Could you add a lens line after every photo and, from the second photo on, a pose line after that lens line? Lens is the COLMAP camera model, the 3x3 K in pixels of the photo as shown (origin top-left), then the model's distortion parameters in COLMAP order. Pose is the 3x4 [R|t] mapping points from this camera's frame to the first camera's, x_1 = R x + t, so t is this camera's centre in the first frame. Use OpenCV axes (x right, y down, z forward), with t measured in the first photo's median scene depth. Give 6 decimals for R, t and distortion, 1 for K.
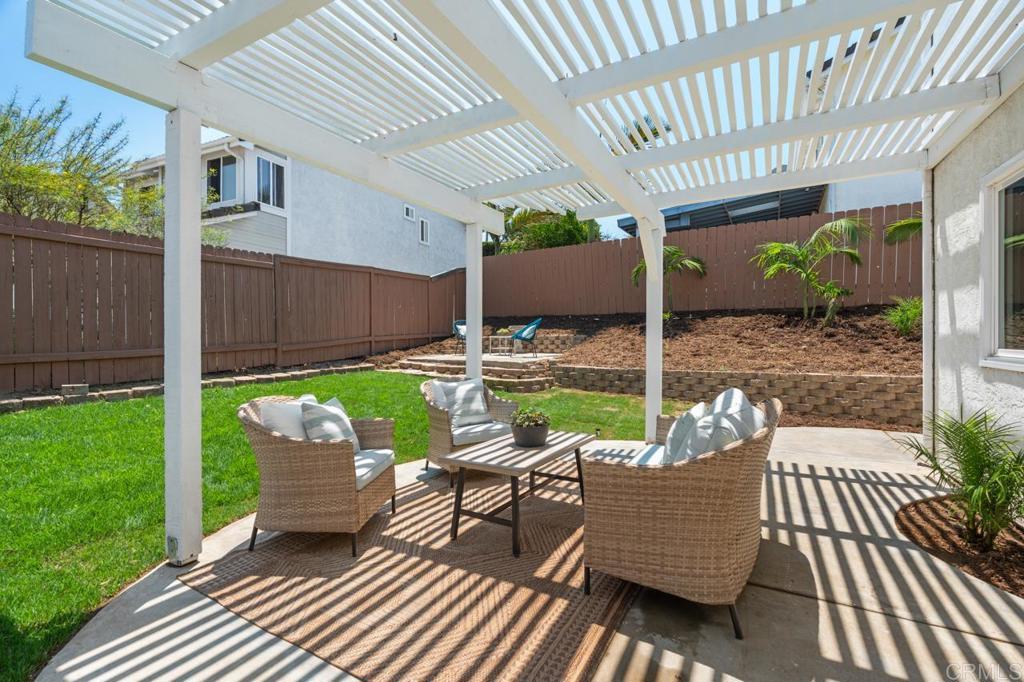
lens RADIAL K [[450.2, 0, 512.8], [0, 450.2, 341.2], [0, 0, 1]] dist [-0.003440, 0.000247]
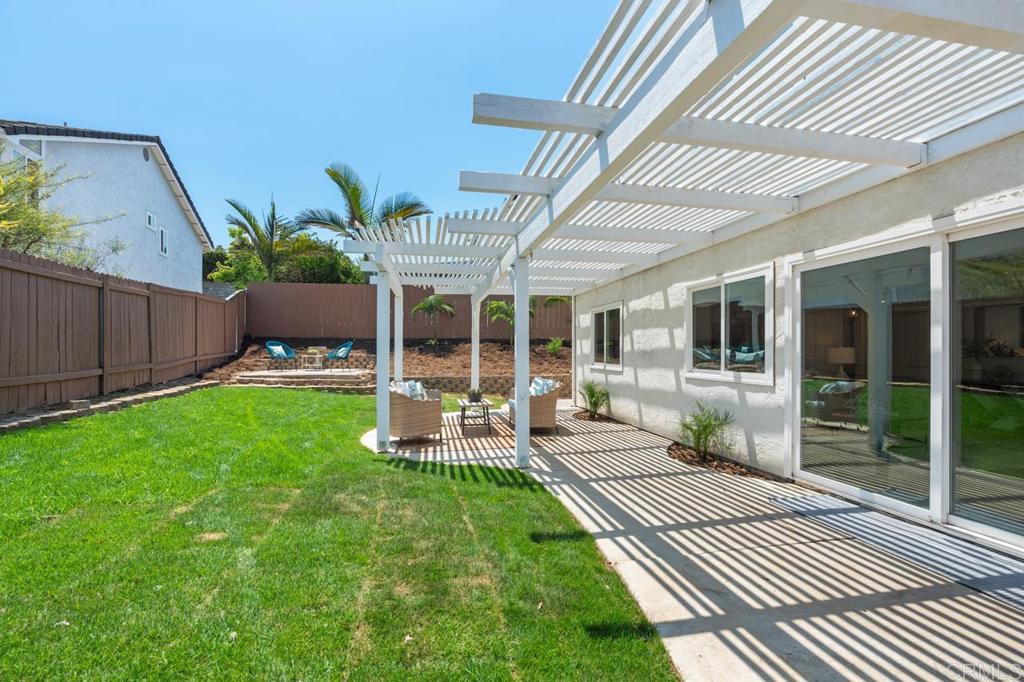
lens RADIAL K [[461.3, 0, 514.9], [0, 461.3, 355.4], [0, 0, 1]] dist [-0.000793, 0.000070]
pose [[0.761796, -0.001539, 0.647815, -0.494260], [0.002692, 0.999996, -0.000790, -0.010430], [-0.647811, 0.002346, 0.761797, -0.381817]]
